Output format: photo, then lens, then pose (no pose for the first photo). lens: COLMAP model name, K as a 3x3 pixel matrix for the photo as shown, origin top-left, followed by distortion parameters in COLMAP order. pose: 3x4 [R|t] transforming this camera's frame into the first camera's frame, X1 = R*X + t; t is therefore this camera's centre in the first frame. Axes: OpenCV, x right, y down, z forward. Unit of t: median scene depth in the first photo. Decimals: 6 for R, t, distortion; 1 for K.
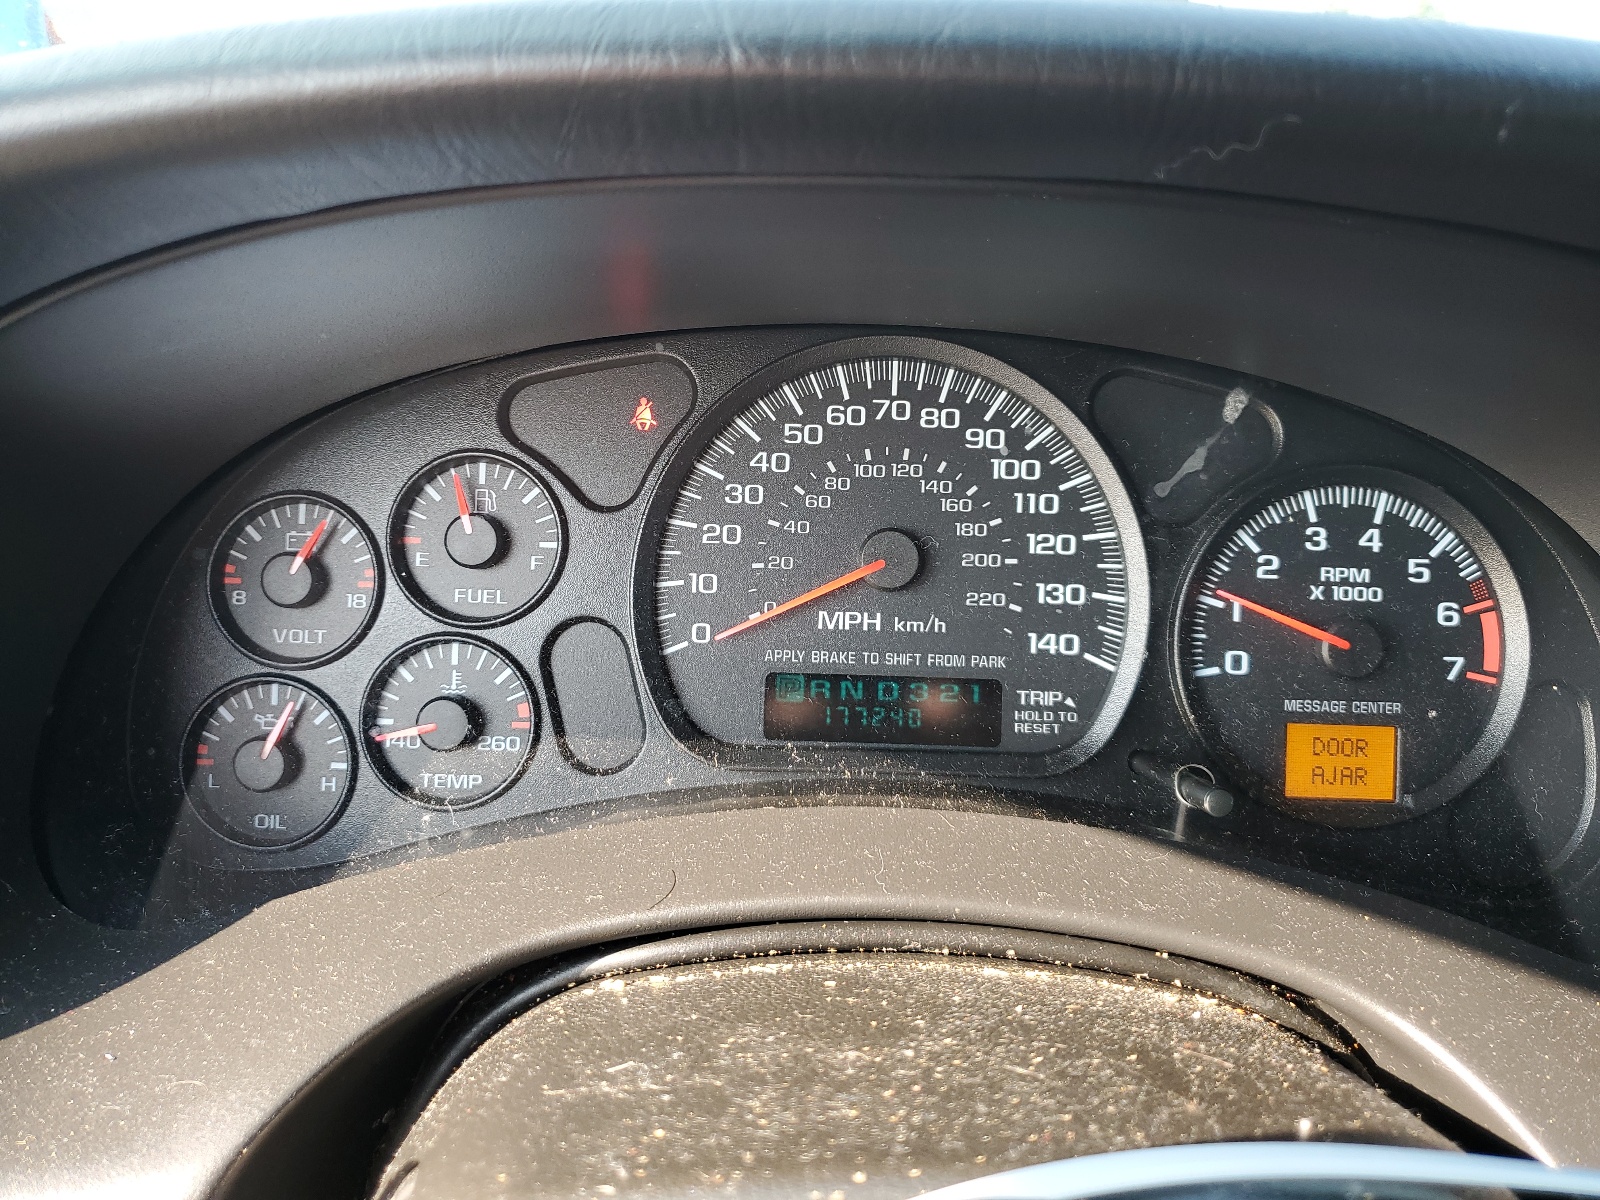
lens RADIAL K [[1217.4, 0, 799.5], [0, 1217.4, 600.4], [0, 0, 1]] dist [-0.006903, -0.002362]
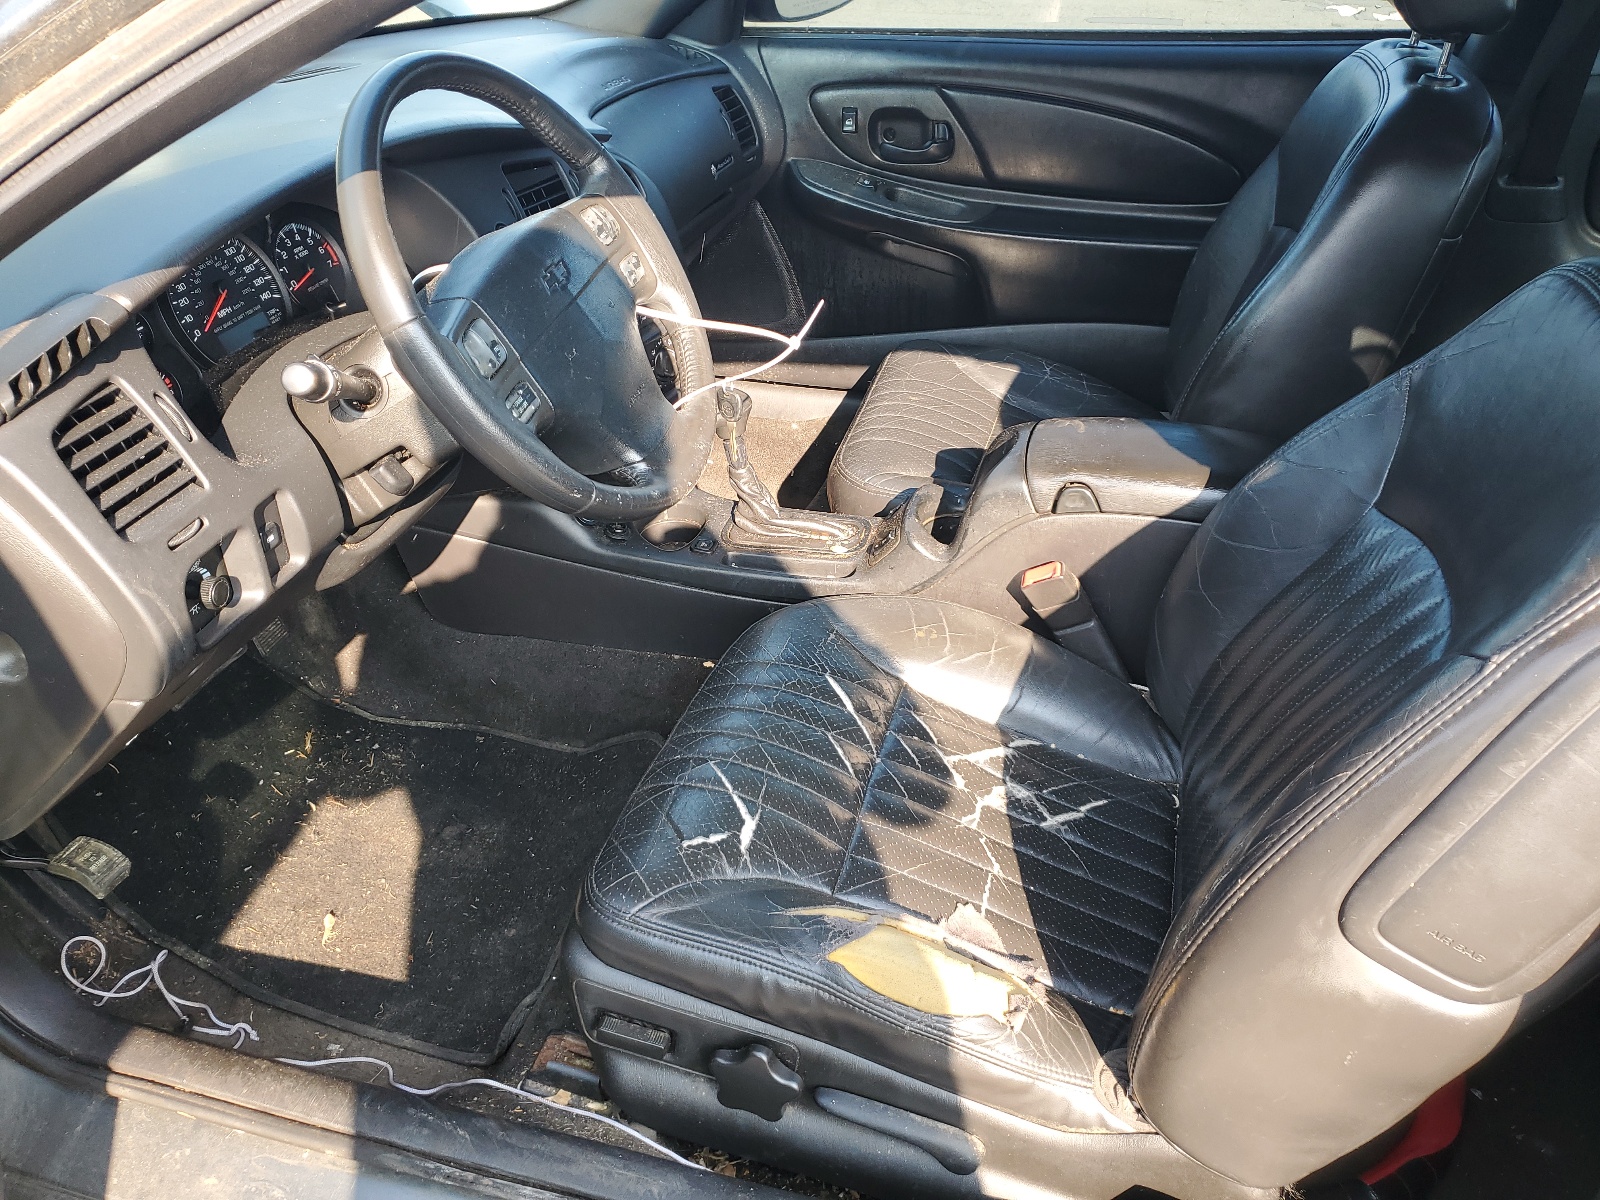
lens RADIAL K [[1217.4, 0, 799.3], [0, 1217.4, 604.4], [0, 0, 1]] dist [-0.006903, -0.002362]
pose [[0.266864, -0.562990, 0.782193, -2.569531], [0.331202, 0.815769, 0.474158, -0.382330], [-0.905035, 0.132528, 0.404163, -1.643653]]
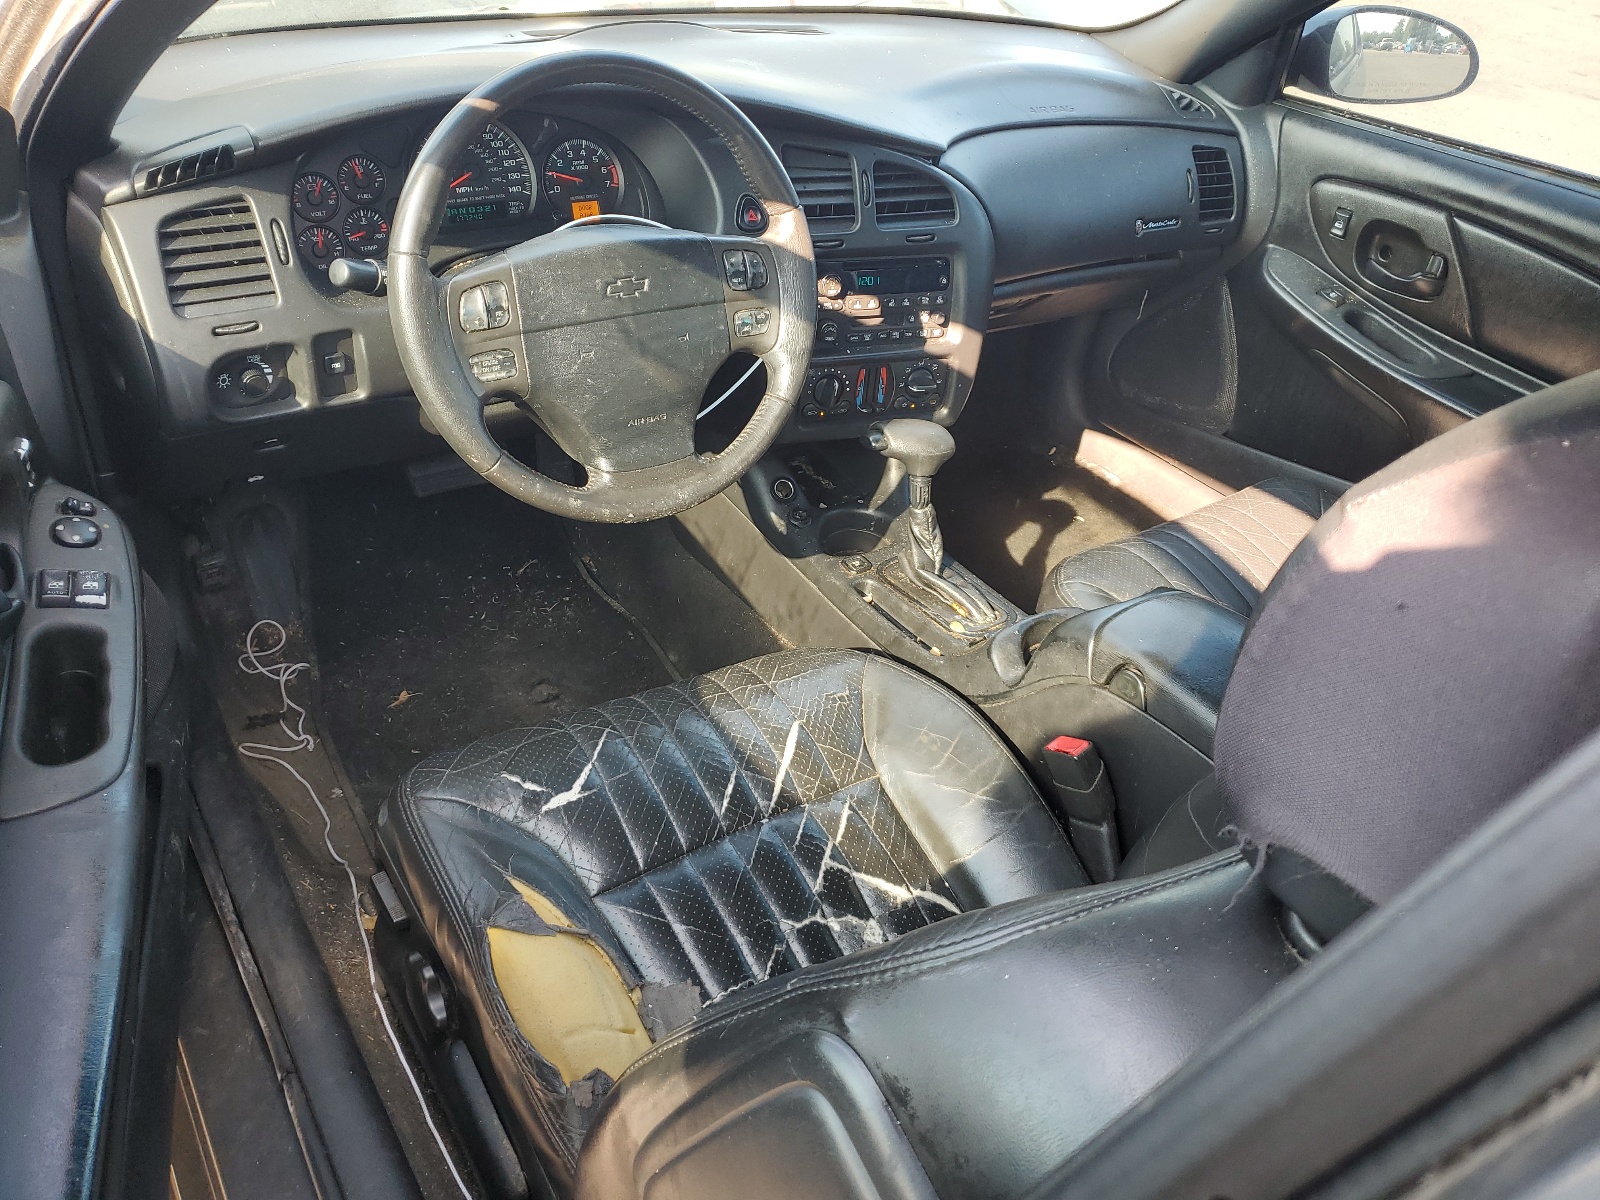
lens RADIAL K [[1217.4, 0, 801.0], [0, 1217.4, 594.6], [0, 0, 1]] dist [-0.006903, -0.002362]
pose [[0.824051, -0.286328, 0.488831, -1.346603], [0.123854, 0.933055, 0.337741, 0.045250], [-0.552811, -0.217772, 0.804347, -3.012194]]
